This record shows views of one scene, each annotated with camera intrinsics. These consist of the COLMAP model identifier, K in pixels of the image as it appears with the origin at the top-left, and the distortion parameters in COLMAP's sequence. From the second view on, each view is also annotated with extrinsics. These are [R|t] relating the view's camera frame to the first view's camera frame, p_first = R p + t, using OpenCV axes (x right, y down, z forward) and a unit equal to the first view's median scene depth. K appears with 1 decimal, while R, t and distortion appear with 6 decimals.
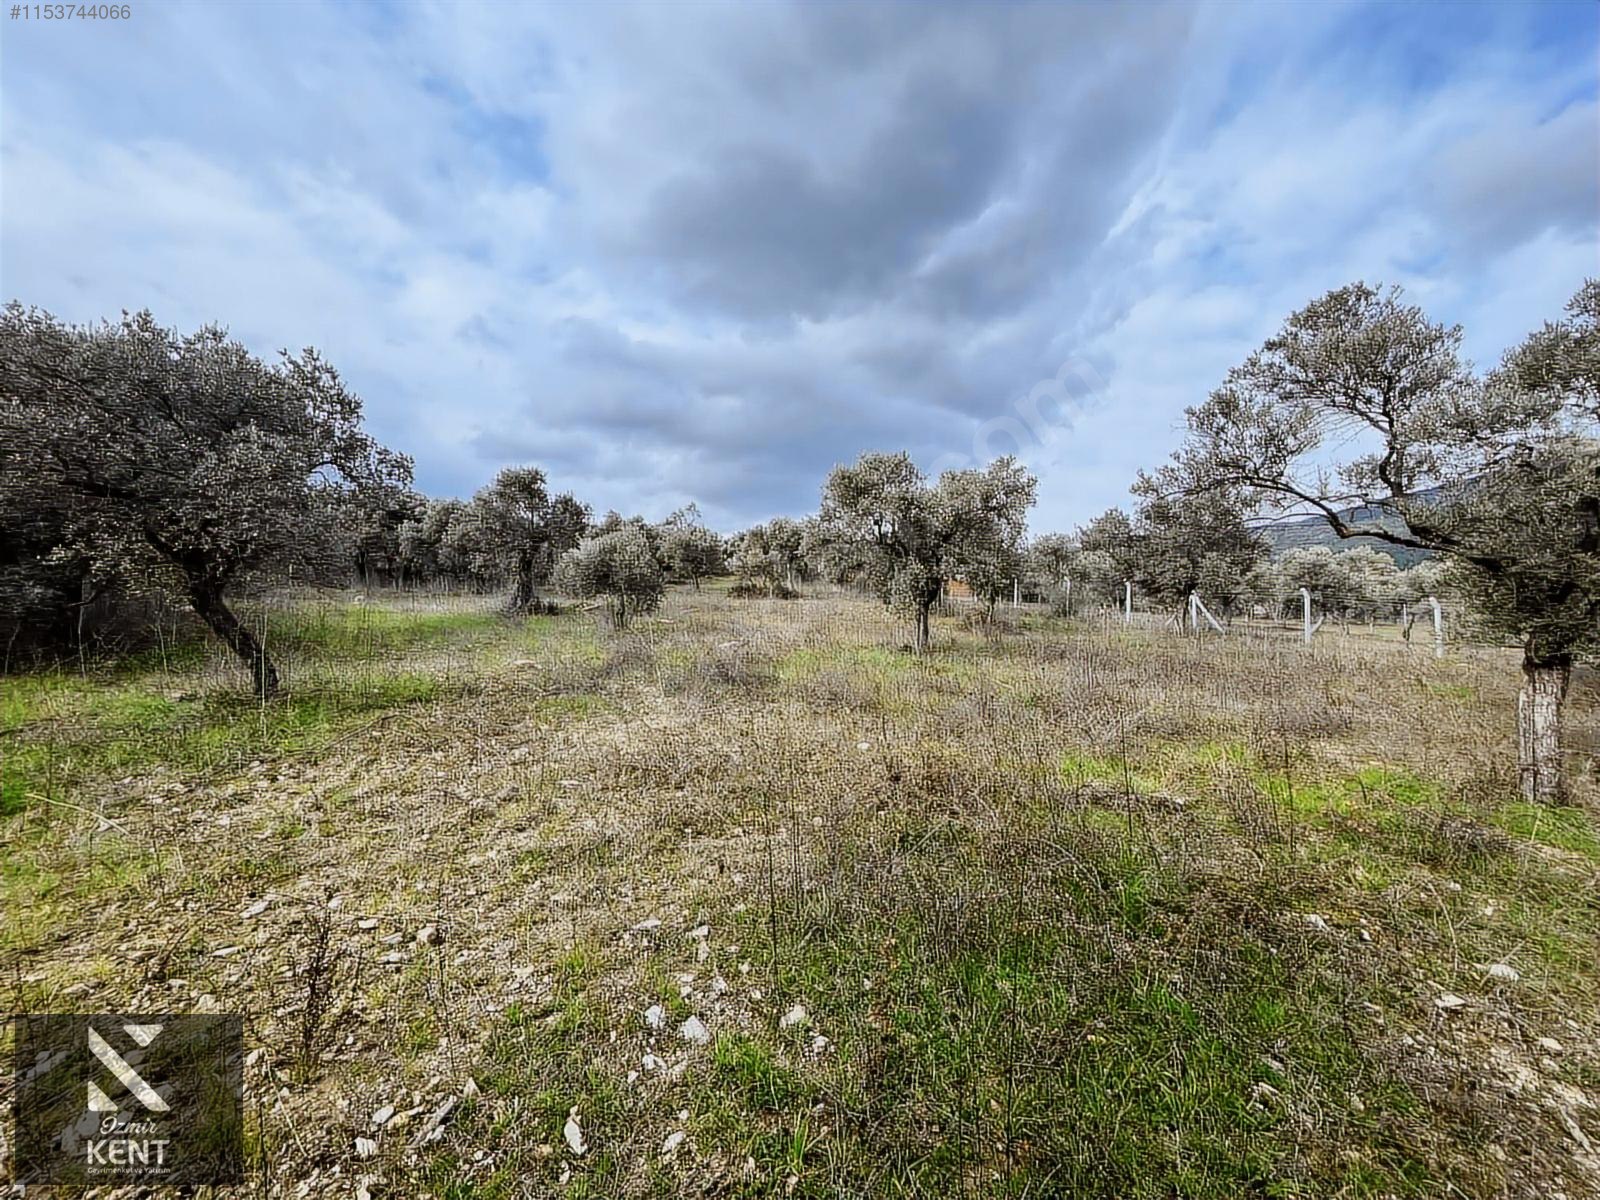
lens RADIAL K [[646.3, 0, 805.2], [0, 646.3, 591.7], [0, 0, 1]] dist [-0.001607, -0.000237]
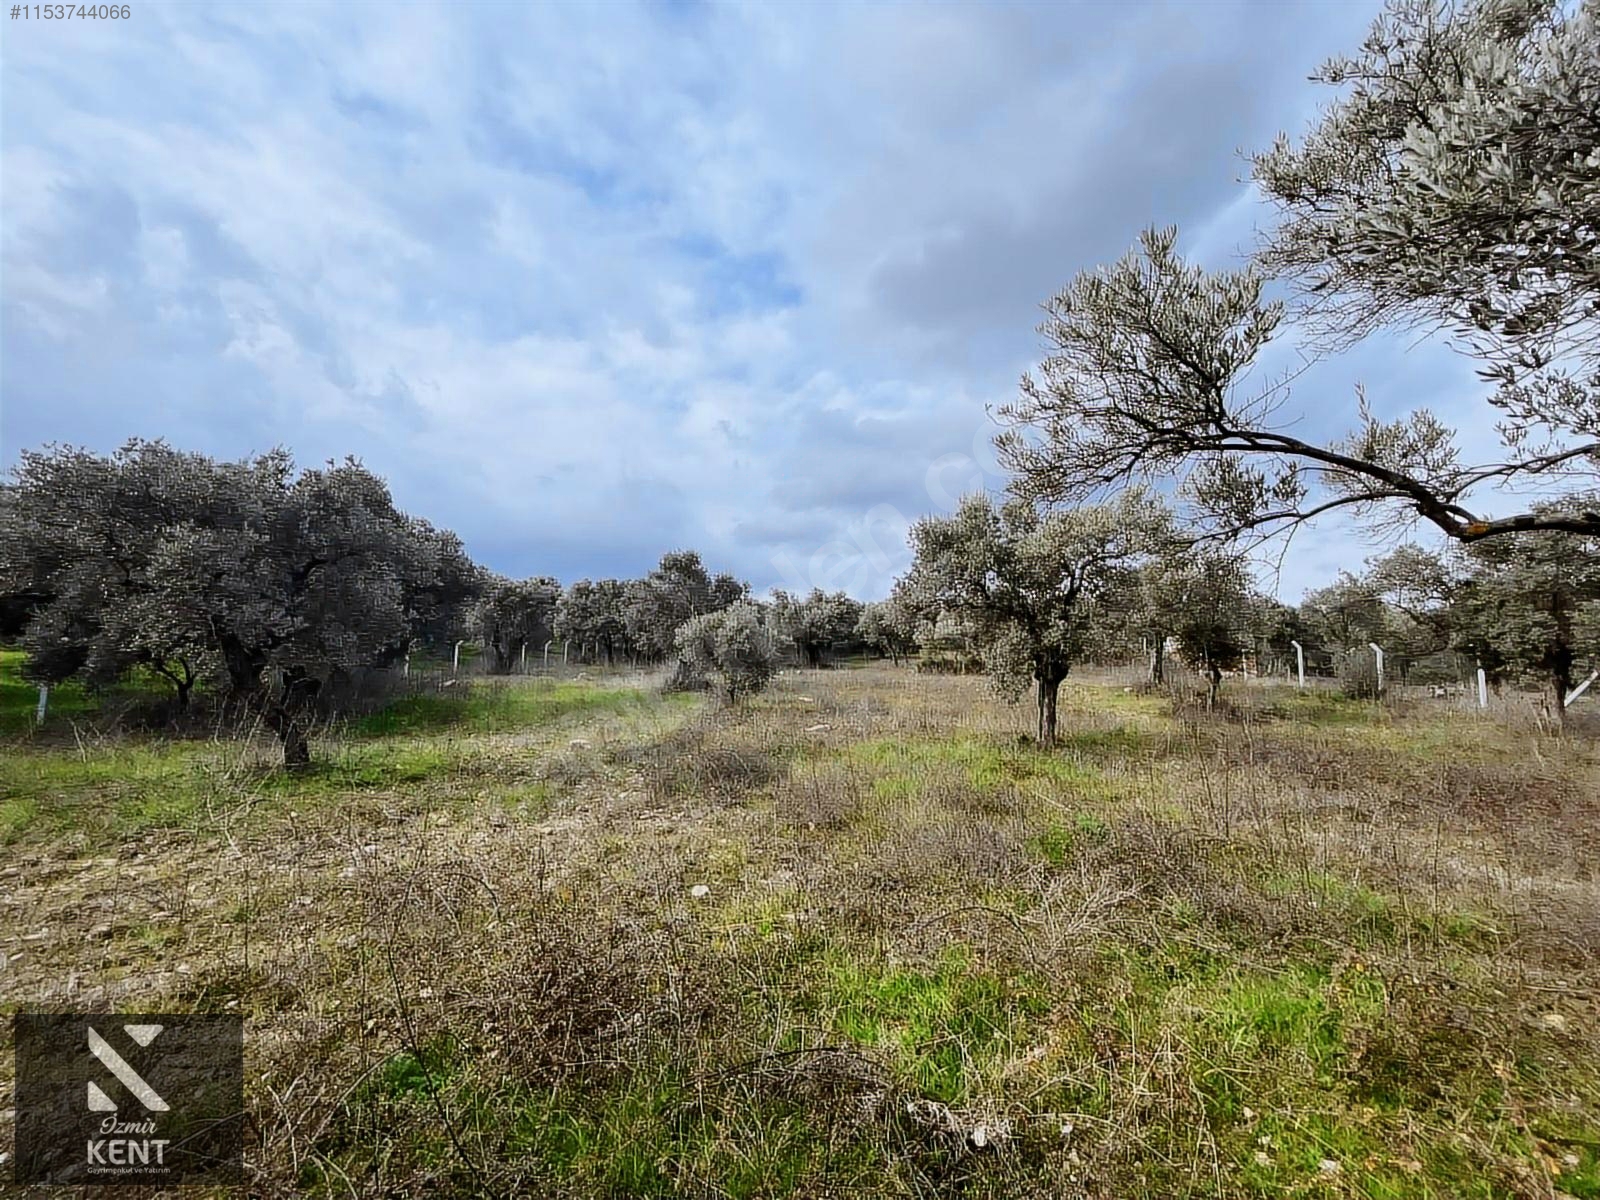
lens RADIAL K [[646.3, 0, 805.2], [0, 646.3, 591.7], [0, 0, 1]] dist [-0.001607, -0.000237]
pose [[0.918511, -0.051370, -0.392045, 0.103753], [0.006072, 0.993240, -0.115919, -0.000627], [0.395349, 0.104093, 0.912614, 0.077403]]
